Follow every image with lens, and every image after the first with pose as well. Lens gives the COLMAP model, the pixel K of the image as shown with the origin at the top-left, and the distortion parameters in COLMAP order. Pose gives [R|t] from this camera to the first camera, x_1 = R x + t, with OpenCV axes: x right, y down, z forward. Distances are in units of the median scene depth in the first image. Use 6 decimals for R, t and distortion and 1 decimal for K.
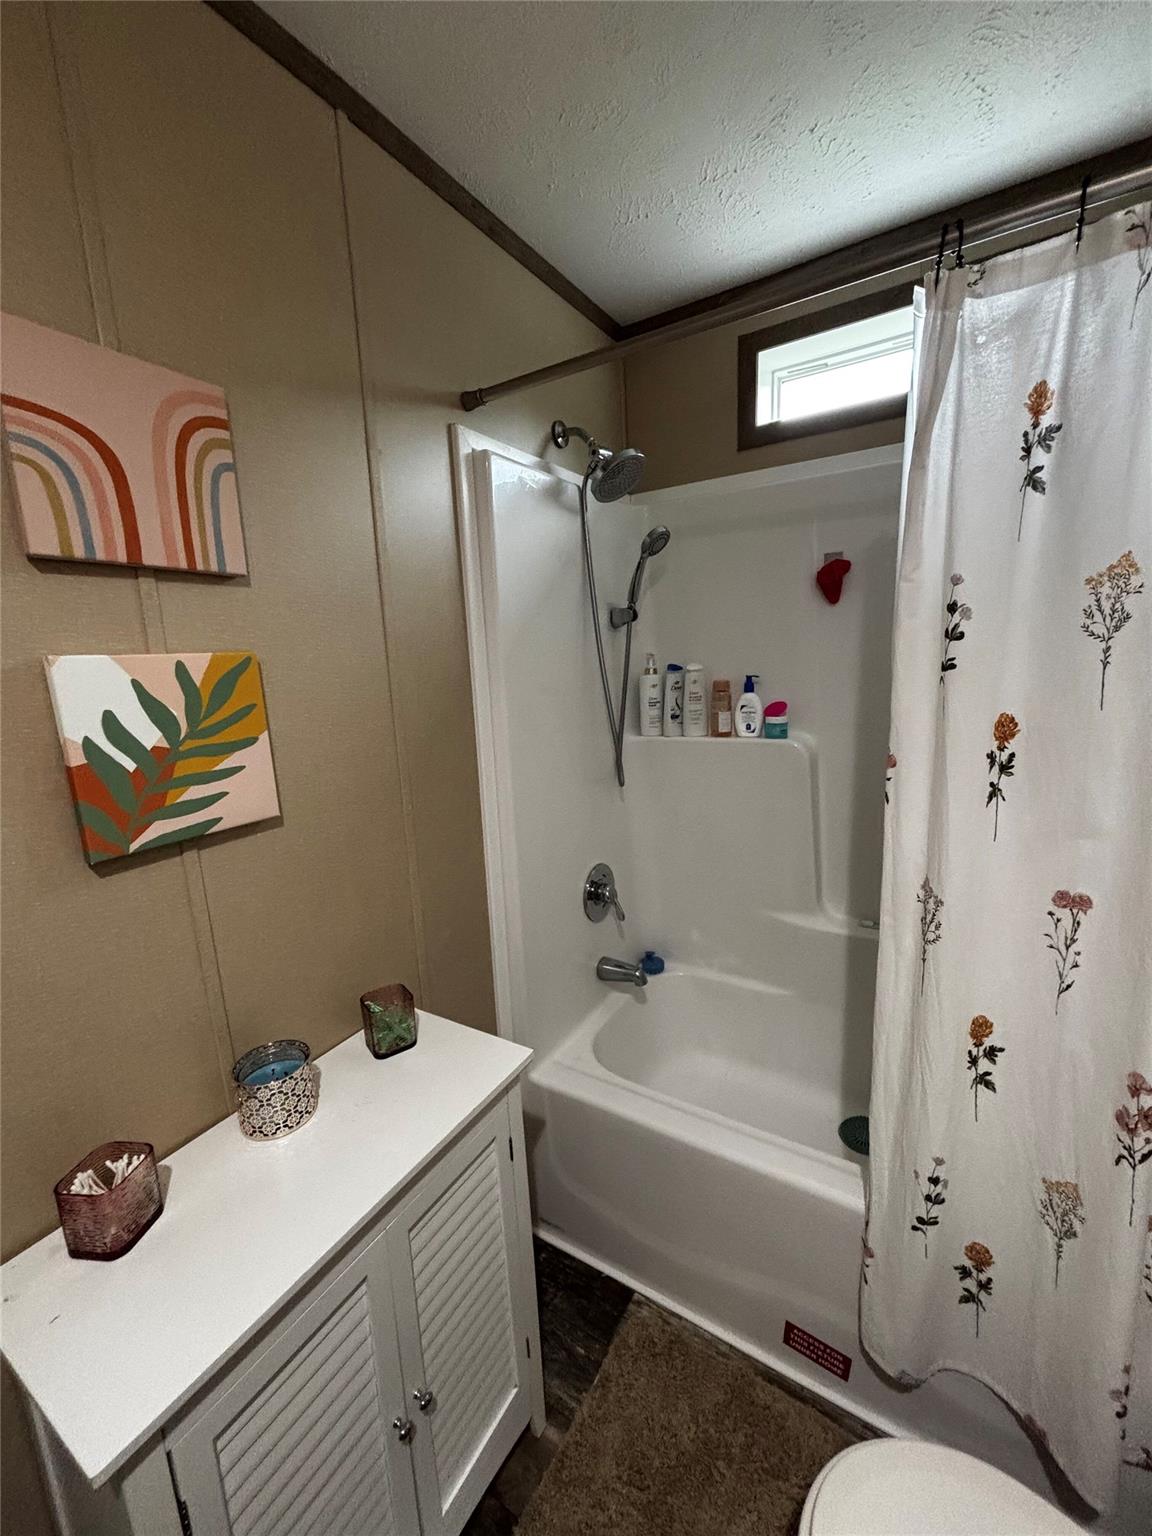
lens RADIAL K [[610.7, 0, 584.5], [0, 610.7, 756.5], [0, 0, 1]] dist [0.000831, 0.000309]
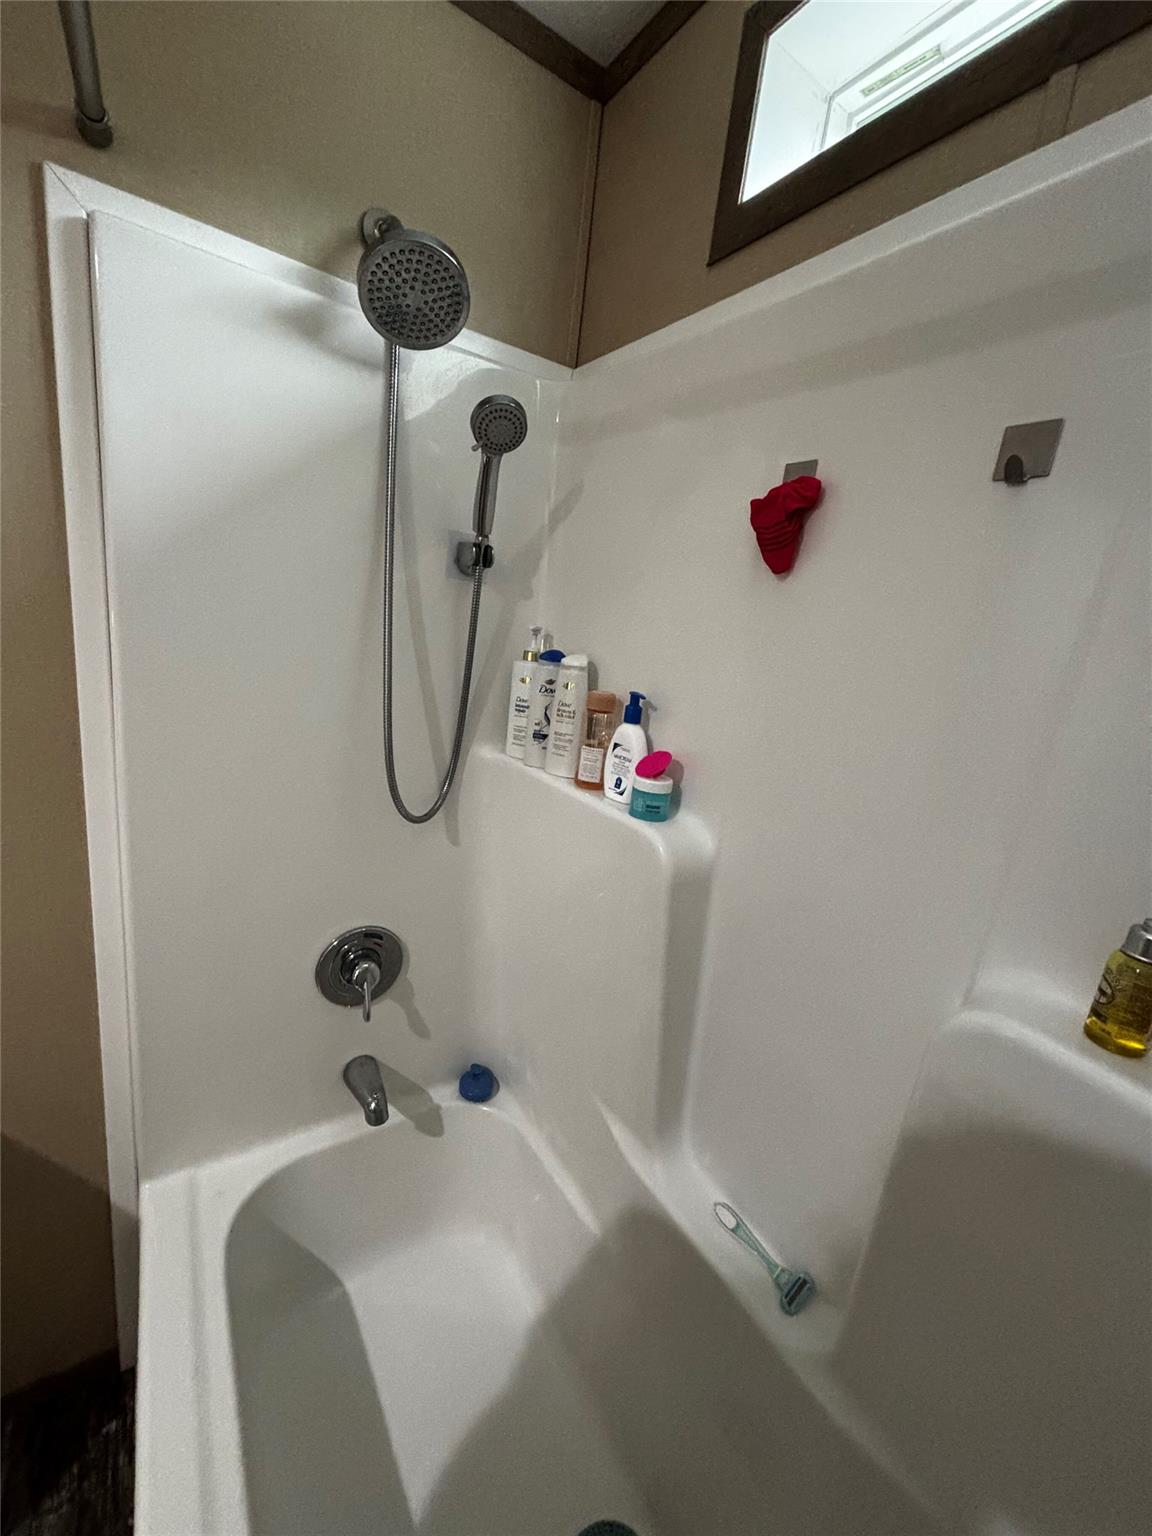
lens RADIAL K [[610.7, 0, 584.5], [0, 610.7, 756.5], [0, 0, 1]] dist [0.000831, 0.000309]
pose [[0.900174, 0.237032, -0.365379, 0.444977], [-0.220484, 0.971499, 0.087039, -0.115678], [0.375597, 0.002210, 0.926780, 0.479032]]
